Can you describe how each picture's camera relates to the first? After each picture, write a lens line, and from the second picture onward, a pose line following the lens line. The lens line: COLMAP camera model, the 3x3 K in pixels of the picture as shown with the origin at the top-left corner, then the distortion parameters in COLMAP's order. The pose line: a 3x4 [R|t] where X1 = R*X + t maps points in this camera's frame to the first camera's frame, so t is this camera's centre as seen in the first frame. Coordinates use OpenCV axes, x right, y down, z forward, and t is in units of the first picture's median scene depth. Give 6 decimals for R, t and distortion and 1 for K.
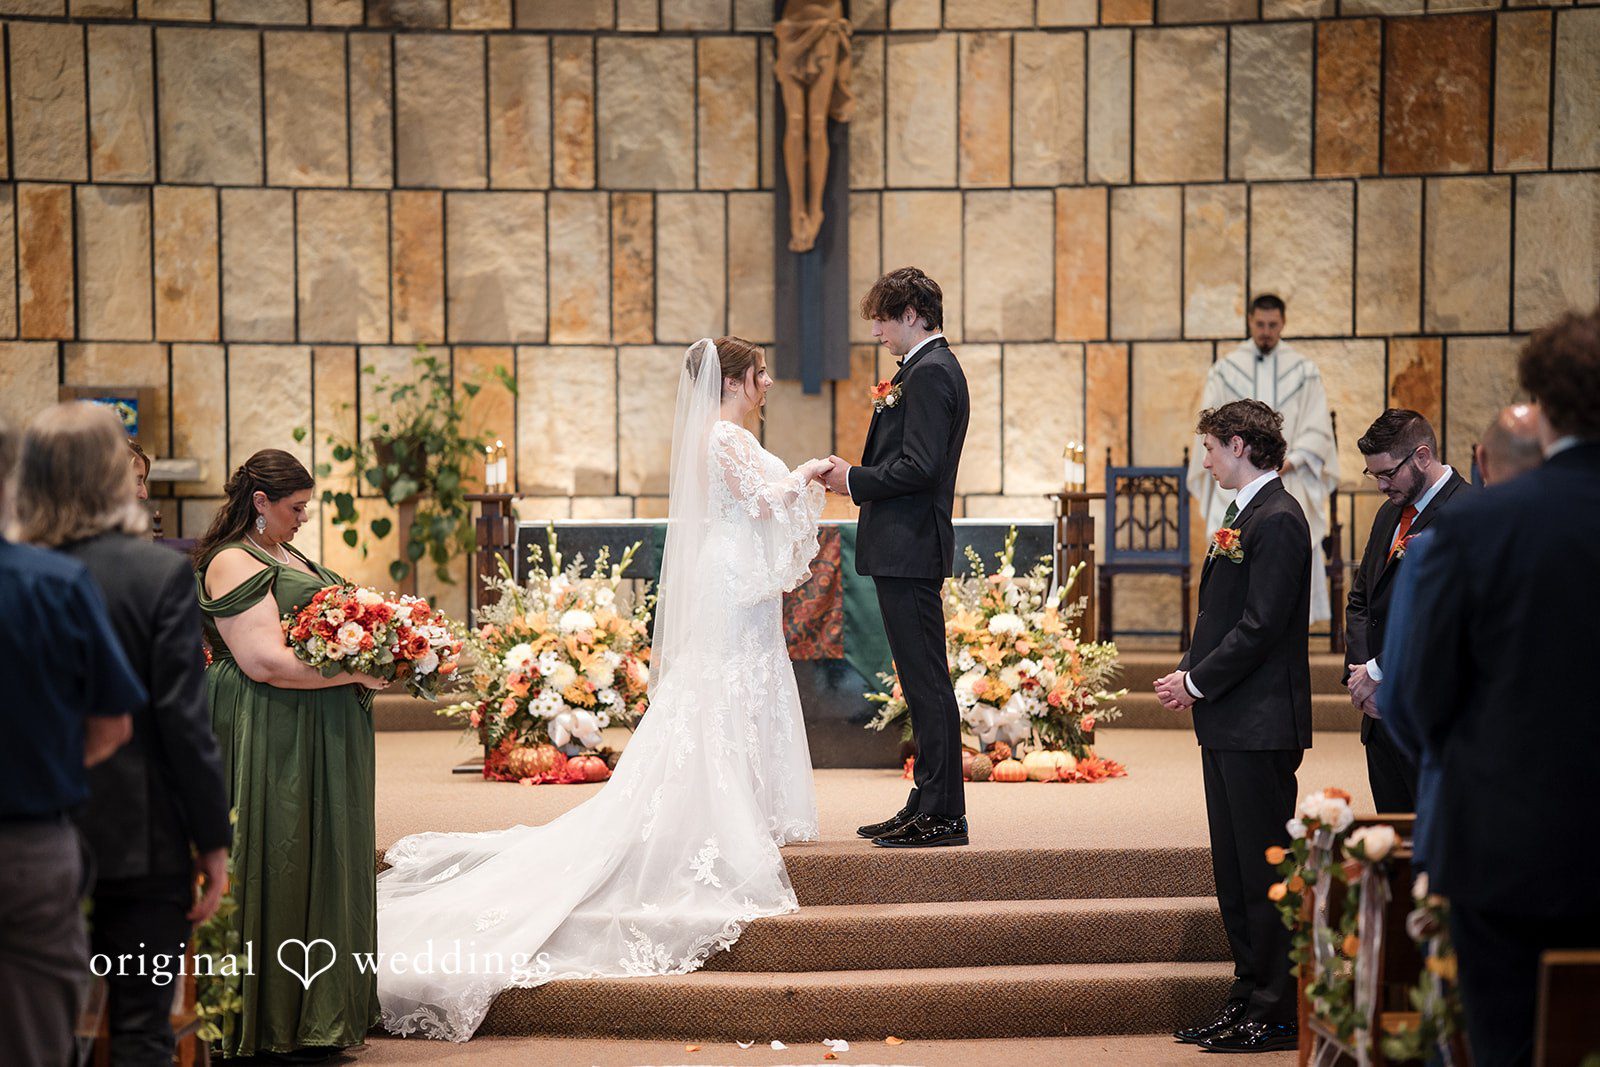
lens RADIAL K [[3743.2, 0, 773.2], [0, 3743.2, 536.0], [0, 0, 1]] dist [0.614180, 0.605535]
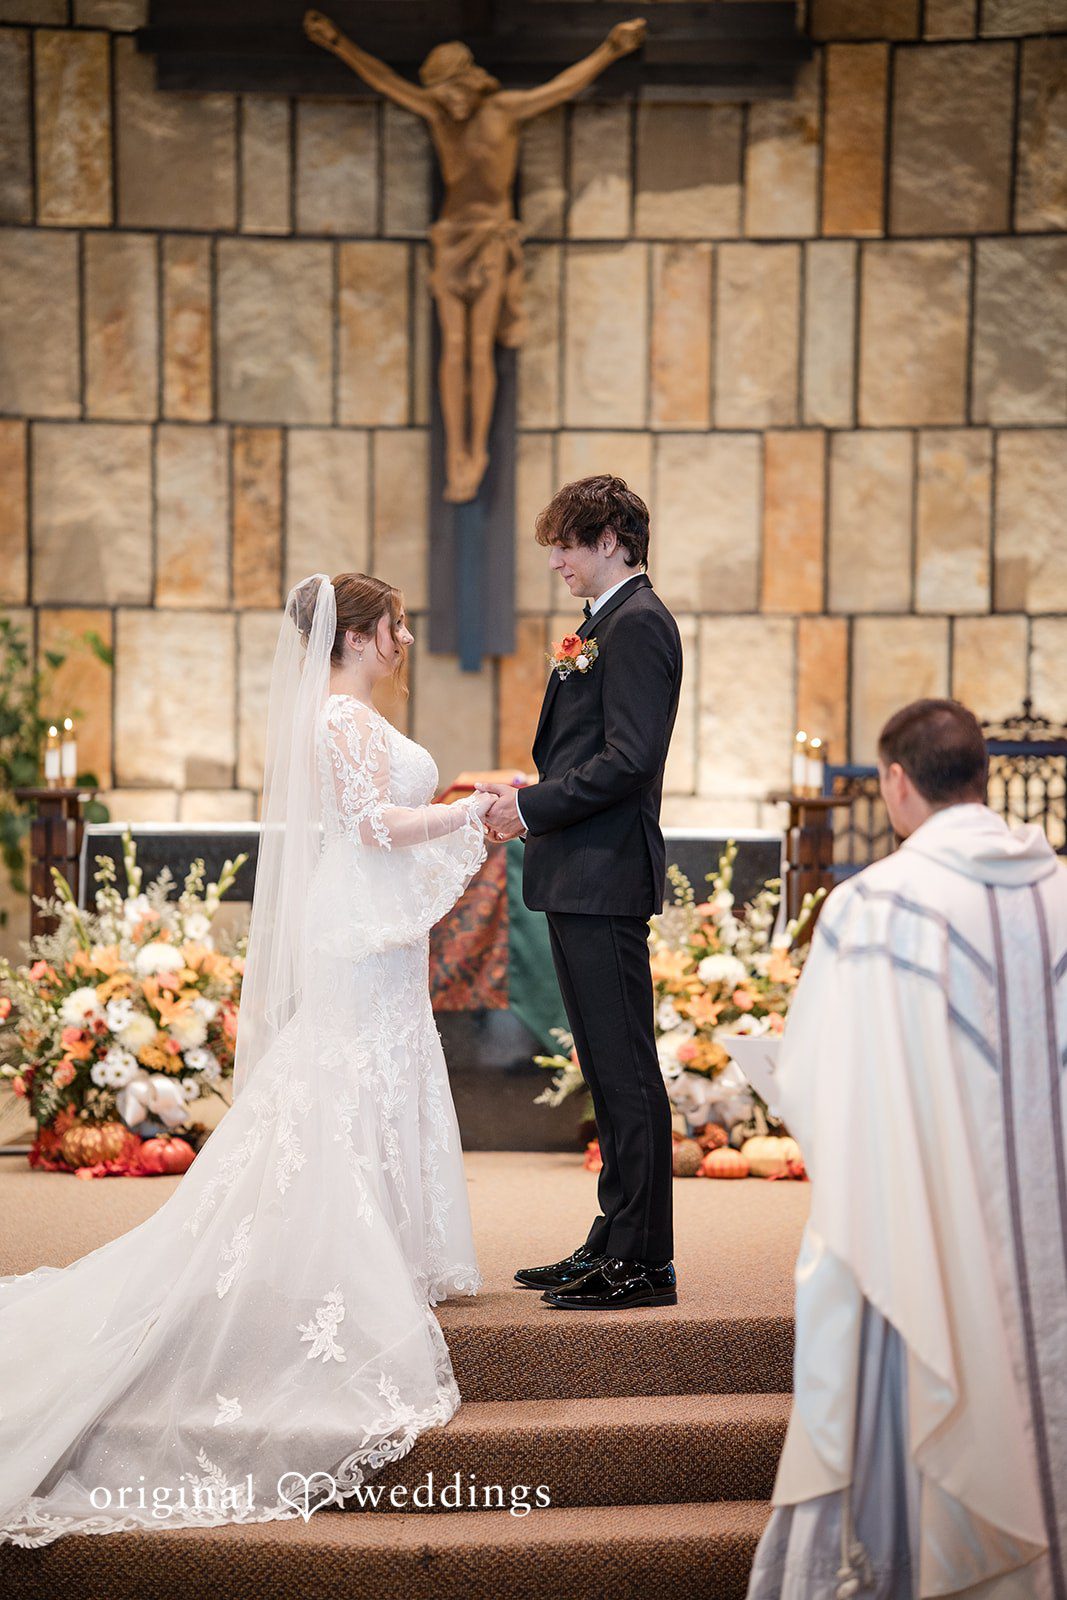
lens RADIAL K [[3743.2, 0, 533.5], [0, 3743.2, 800.0], [0, 0, 1]] dist [0.614180, 0.605535]
pose [[0.999516, 0.013494, 0.028047, 0.001224], [-0.013293, 0.999885, -0.007337, -0.003470], [-0.028143, 0.006961, 0.999580, 0.165880]]
